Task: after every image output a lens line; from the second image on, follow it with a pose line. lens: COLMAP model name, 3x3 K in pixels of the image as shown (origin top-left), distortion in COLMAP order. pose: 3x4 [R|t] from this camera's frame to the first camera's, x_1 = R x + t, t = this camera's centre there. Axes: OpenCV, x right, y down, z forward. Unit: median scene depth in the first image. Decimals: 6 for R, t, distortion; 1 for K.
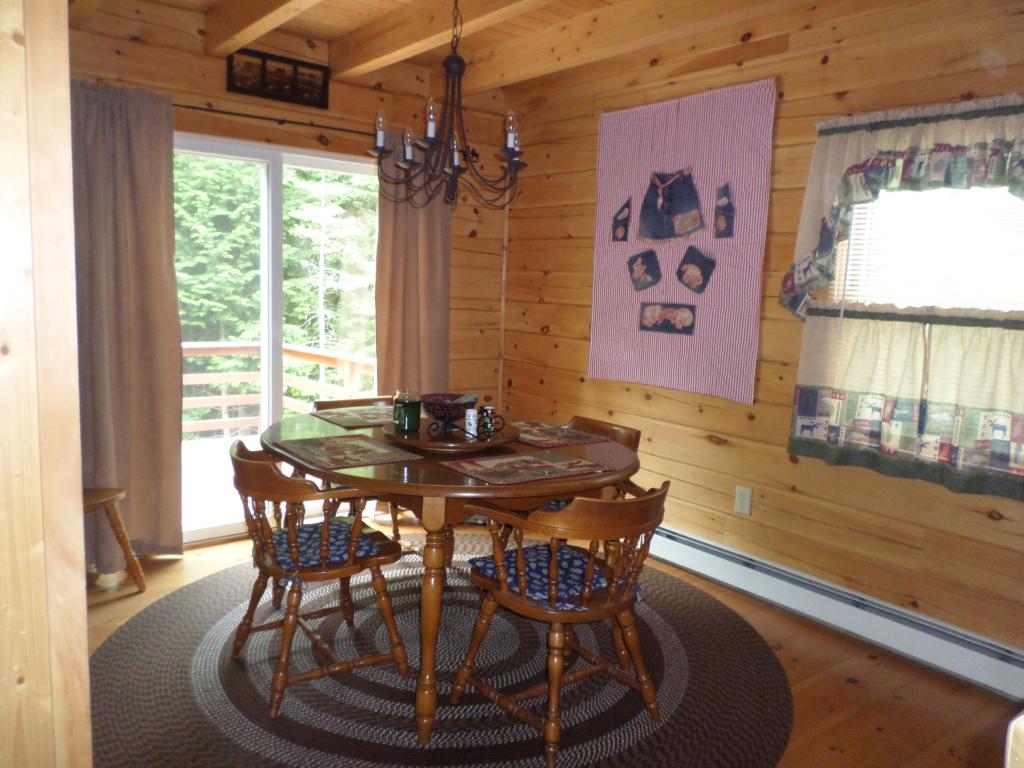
lens RADIAL K [[805.1, 0, 512.0], [0, 805.1, 384.0], [0, 0, 1]] dist [-0.001747, -0.006892]
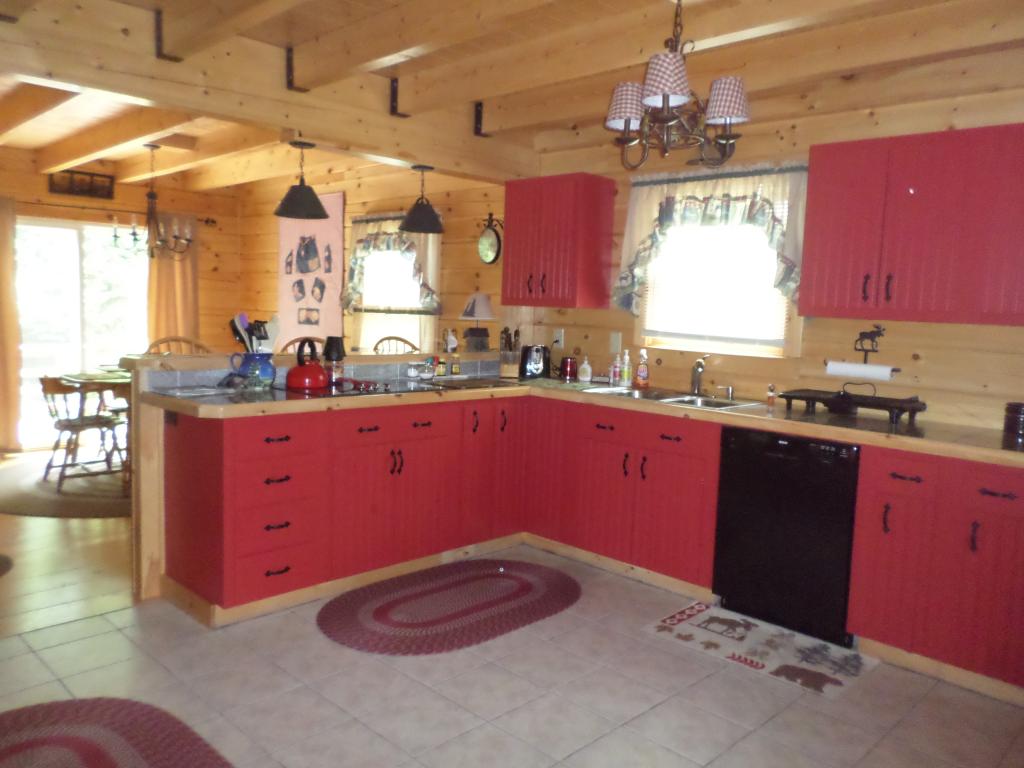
lens RADIAL K [[746.6, 0, 512.0], [0, 746.6, 384.0], [0, 0, 1]] dist [-0.043099, -0.002372]
pose [[0.987912, -0.015728, 0.154214, 0.392118], [0.019578, 0.999533, -0.023473, 0.120553], [-0.153772, 0.026209, 0.987759, -0.735659]]
